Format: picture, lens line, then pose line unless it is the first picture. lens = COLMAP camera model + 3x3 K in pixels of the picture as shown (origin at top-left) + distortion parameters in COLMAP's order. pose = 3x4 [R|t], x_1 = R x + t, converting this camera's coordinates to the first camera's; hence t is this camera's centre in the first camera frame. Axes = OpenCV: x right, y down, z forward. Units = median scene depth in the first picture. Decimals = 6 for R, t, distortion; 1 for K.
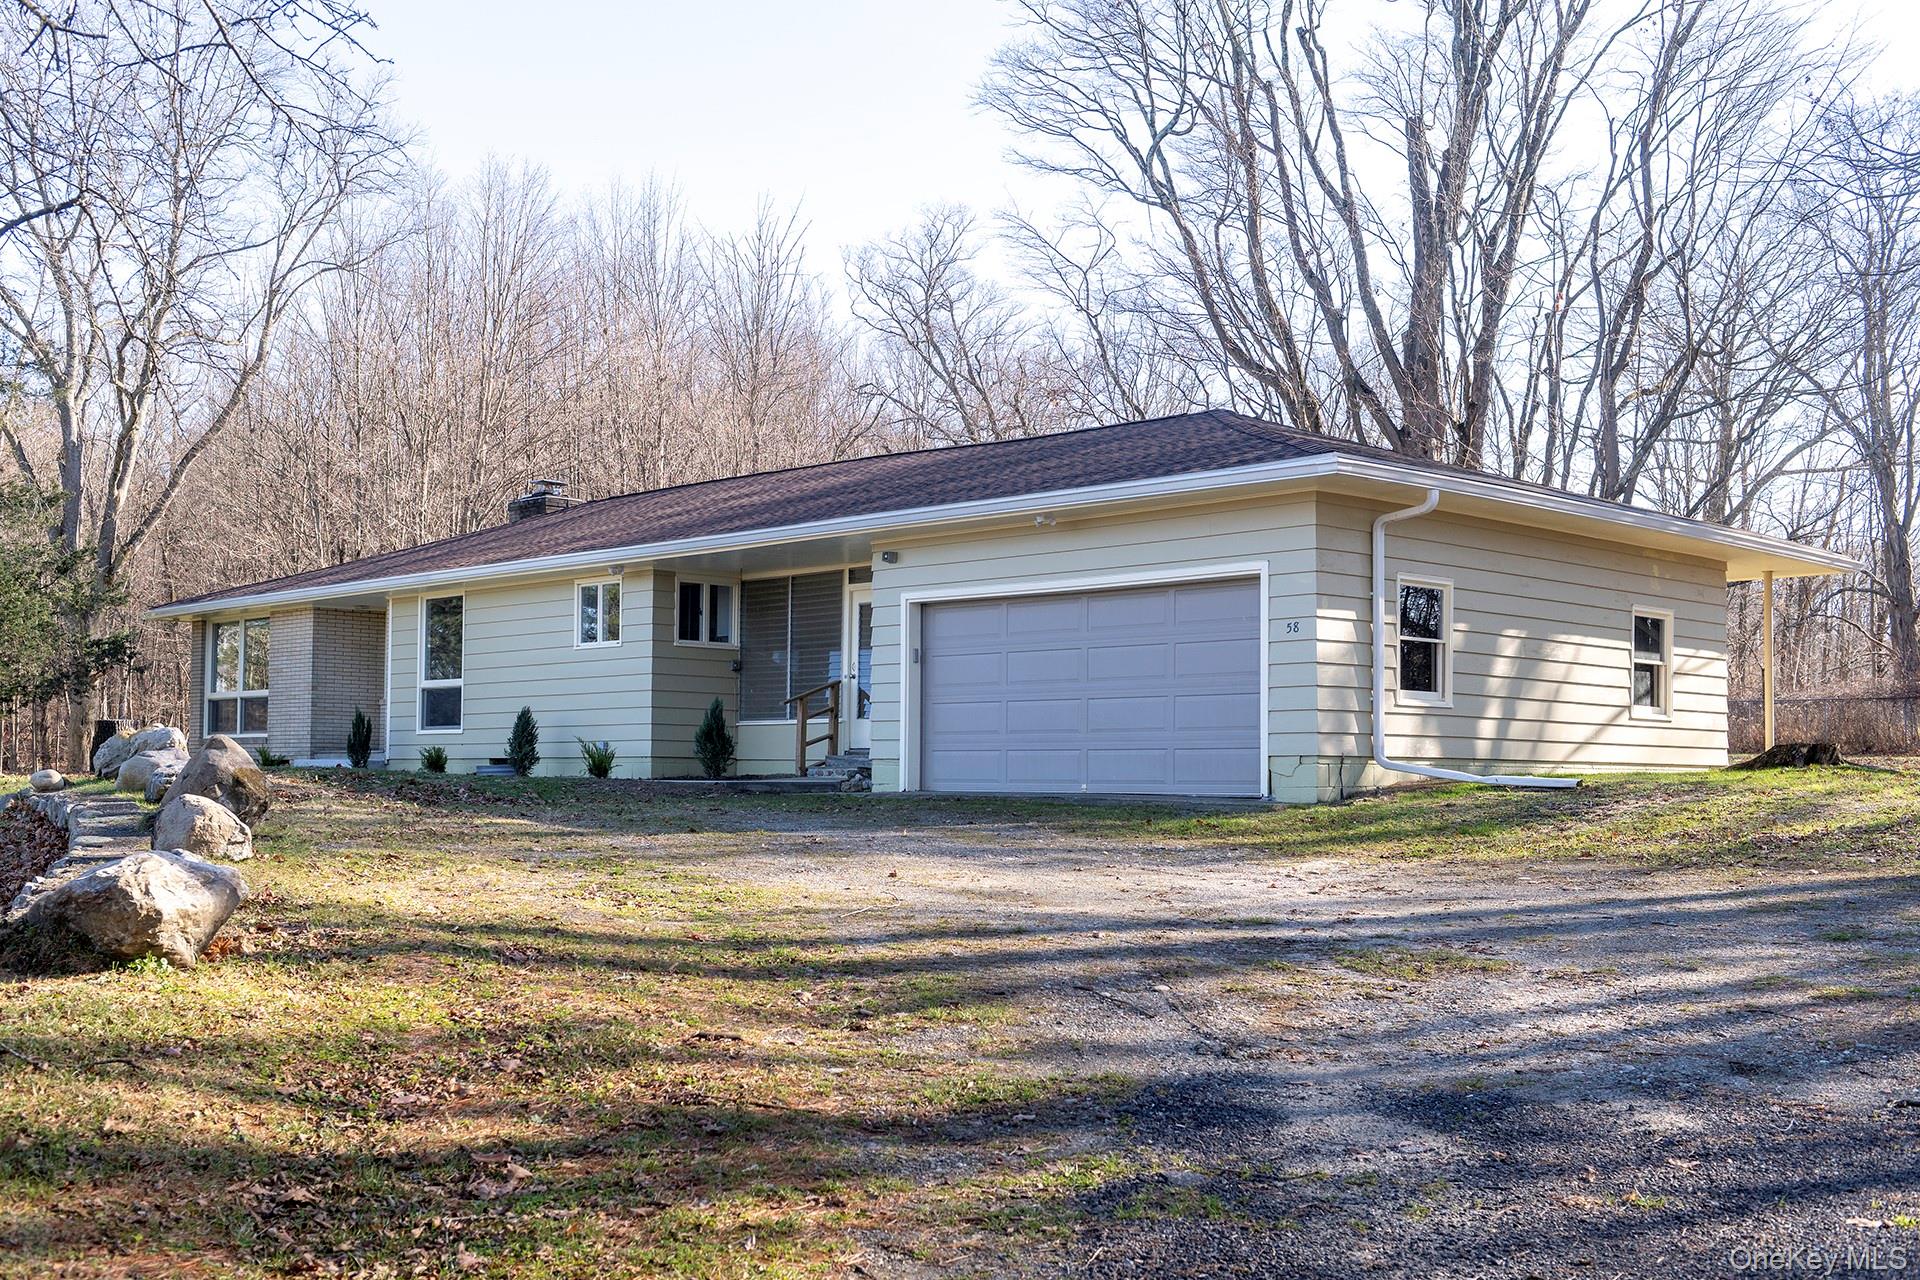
lens RADIAL K [[2026.9, 0, 949.6], [0, 2026.9, 644.2], [0, 0, 1]] dist [-0.016690, 0.000000]
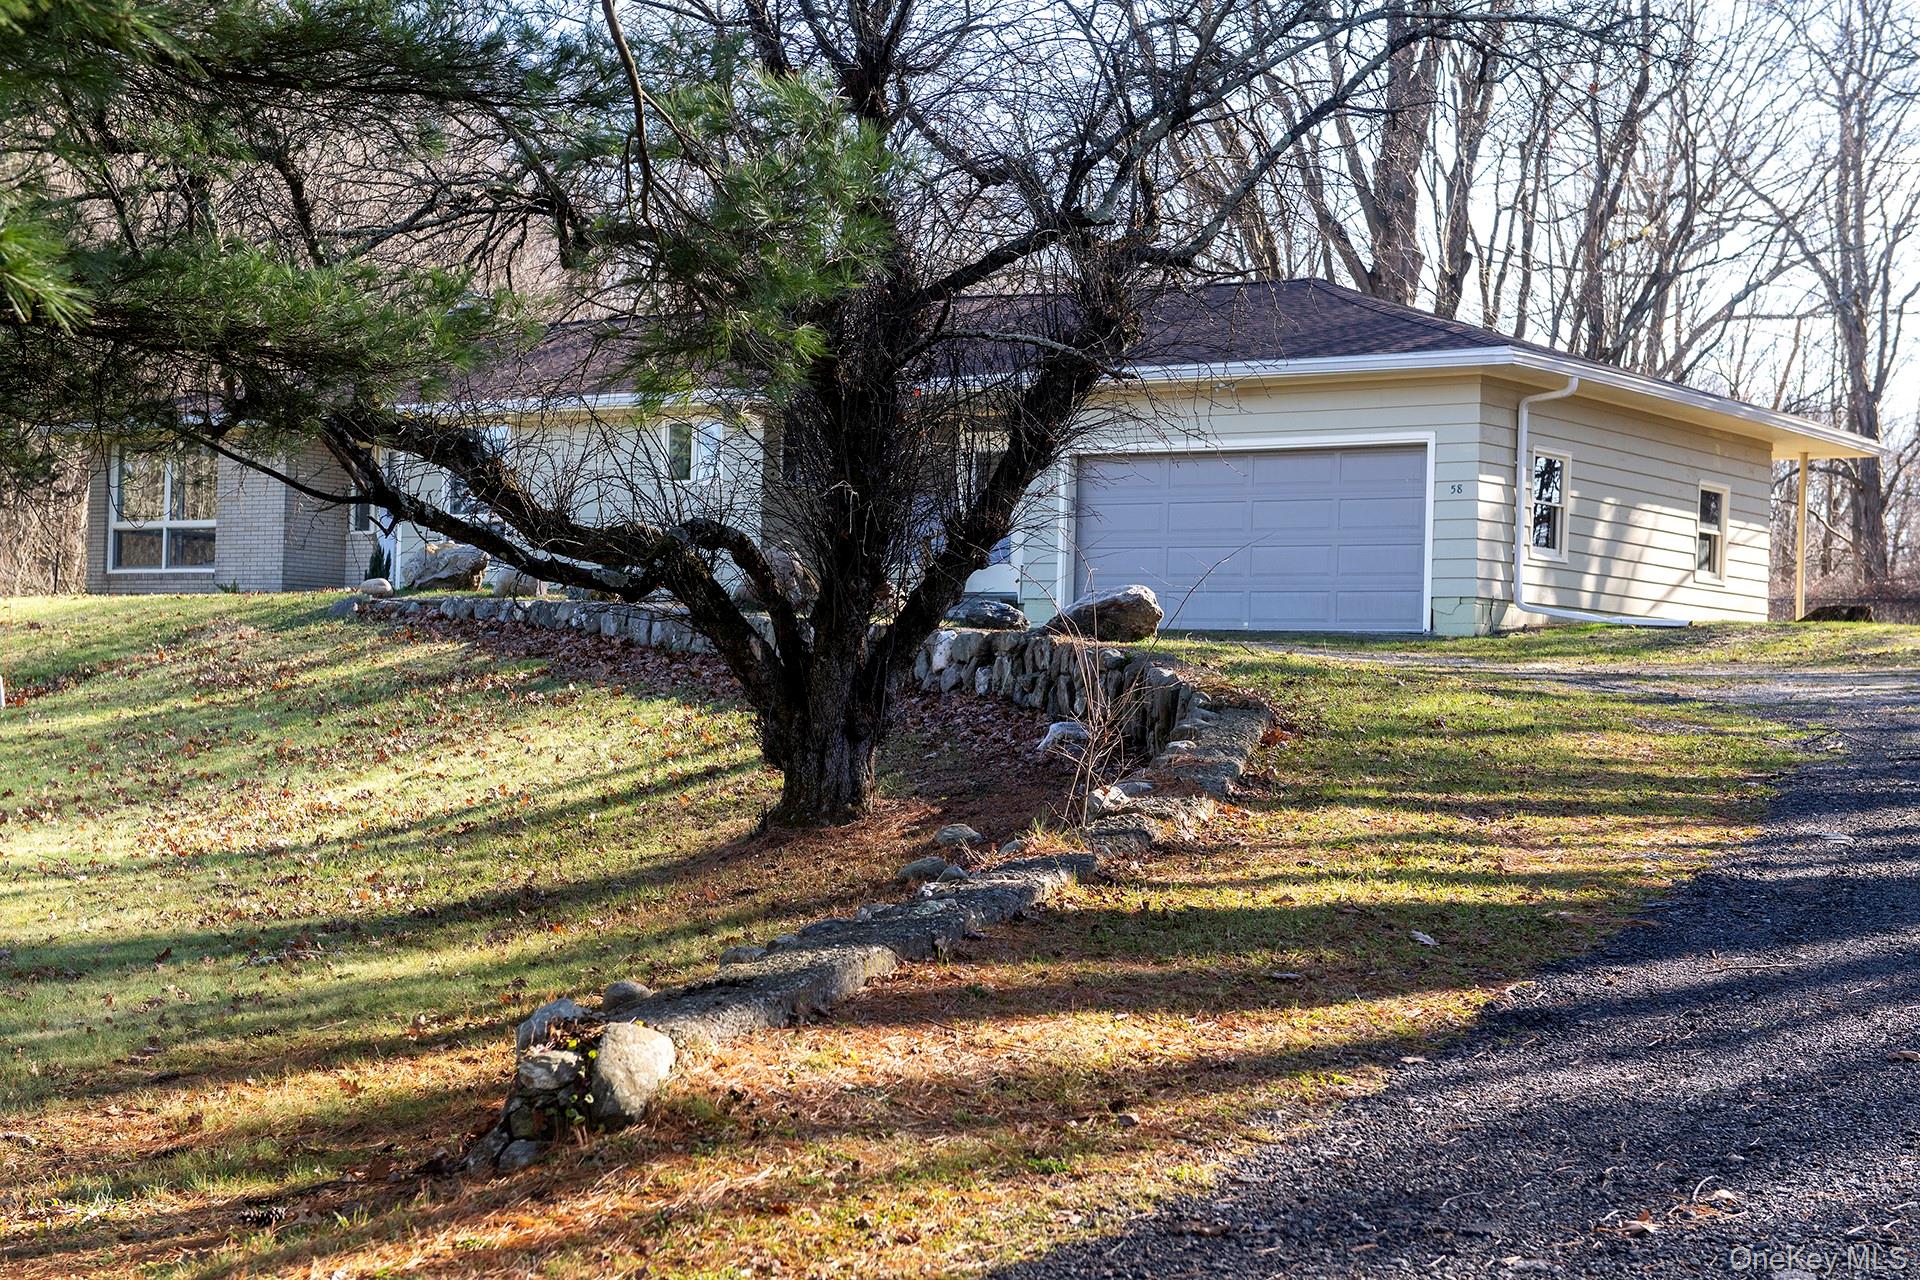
lens RADIAL K [[3057.7, 0, 963.7], [0, 3057.7, 641.7], [0, 0, 1]] dist [0.001210, 0.000000]
pose [[0.985927, 0.026502, 0.165060, -0.325562], [-0.033596, 0.998621, 0.040337, 0.014701], [-0.163763, -0.045314, 0.985458, -0.575974]]
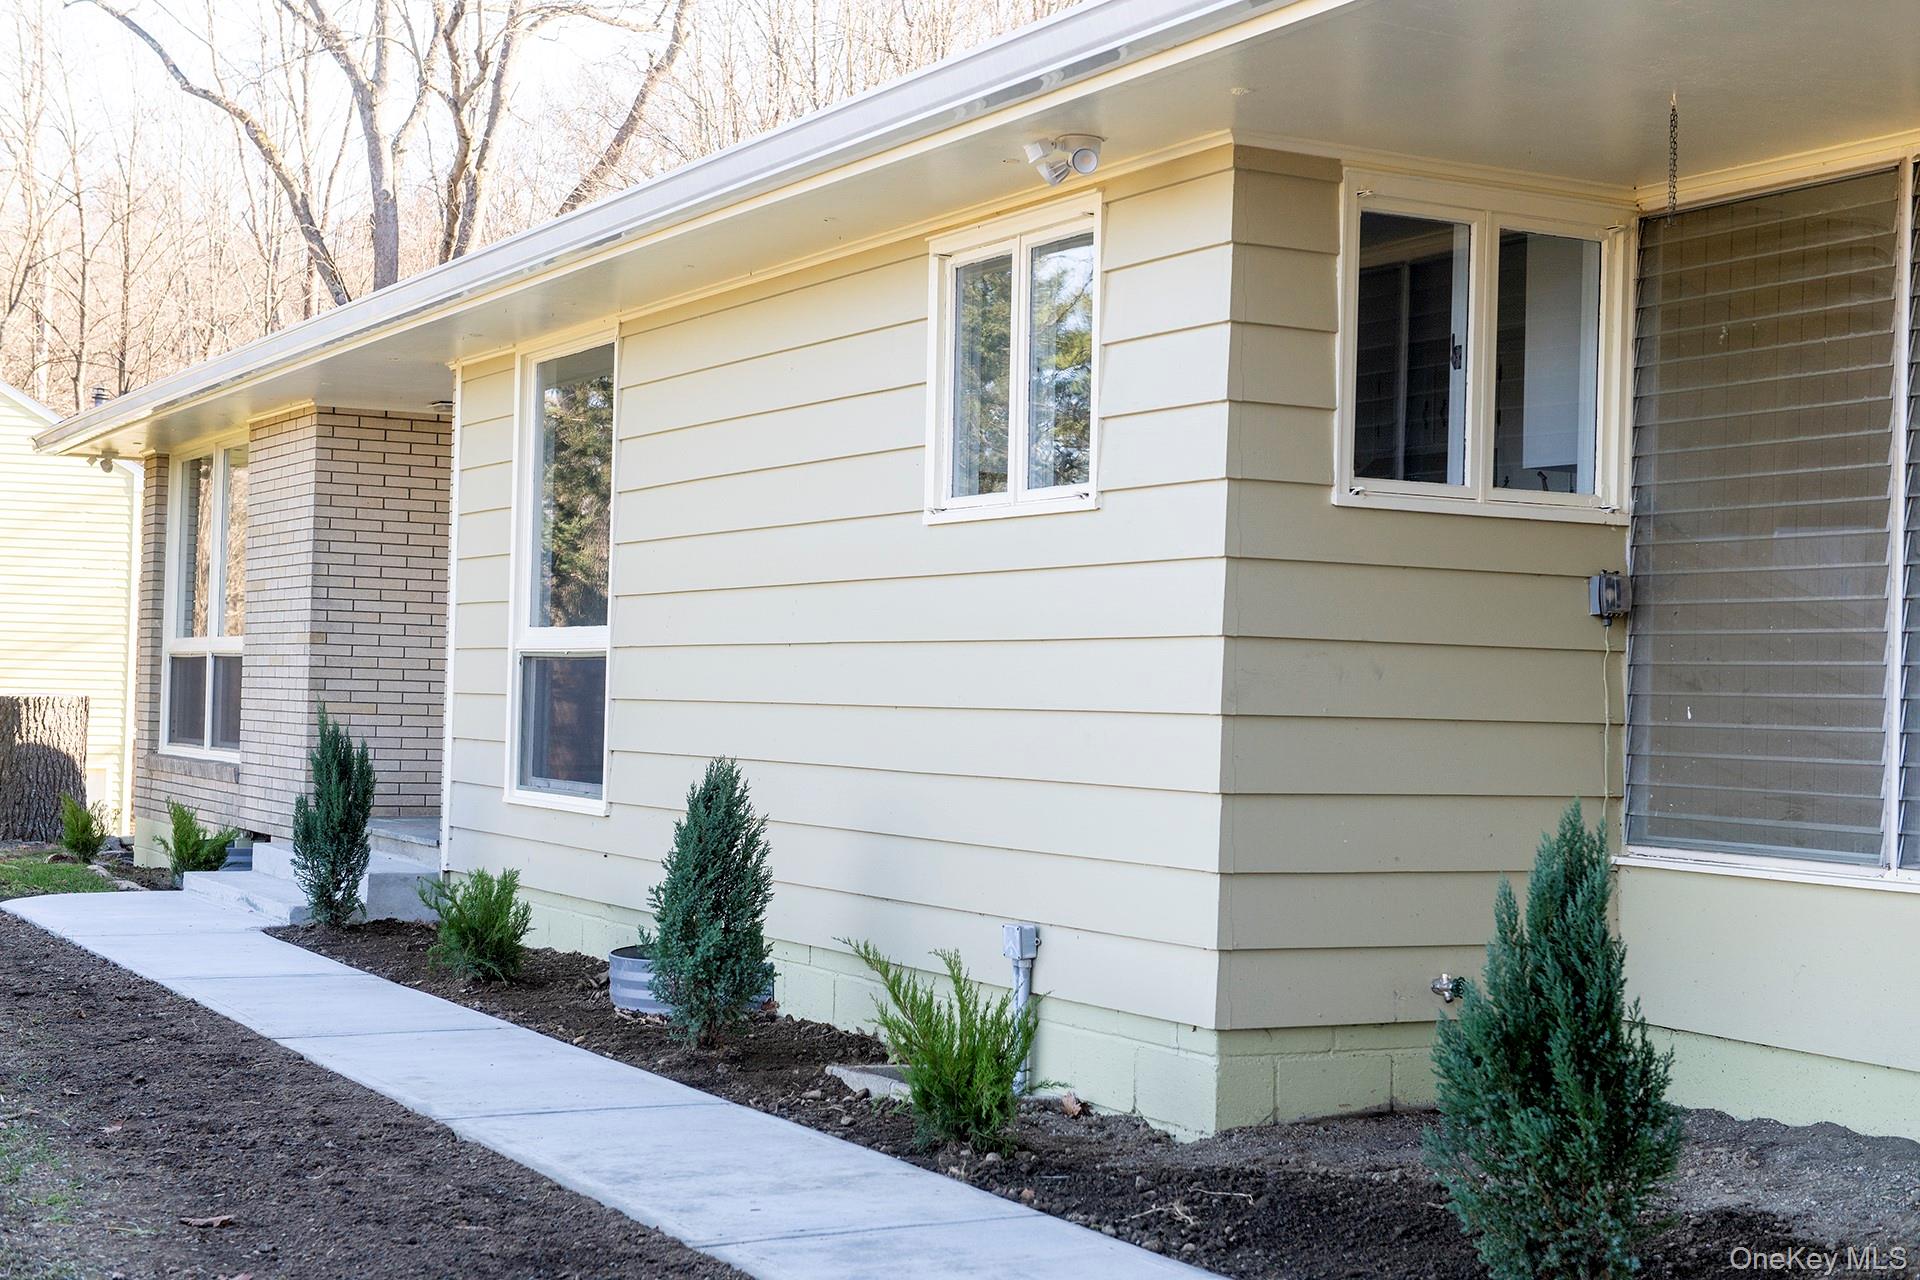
lens RADIAL K [[2783.3, 0, 956.1], [0, 2783.3, 641.7], [0, 0, 1]] dist [-0.014708, 0.000000]
pose [[0.959556, 0.013526, -0.281194, -0.100275], [-0.002300, 0.999189, 0.040213, 0.003814], [0.281509, -0.037939, 0.958808, 0.778201]]
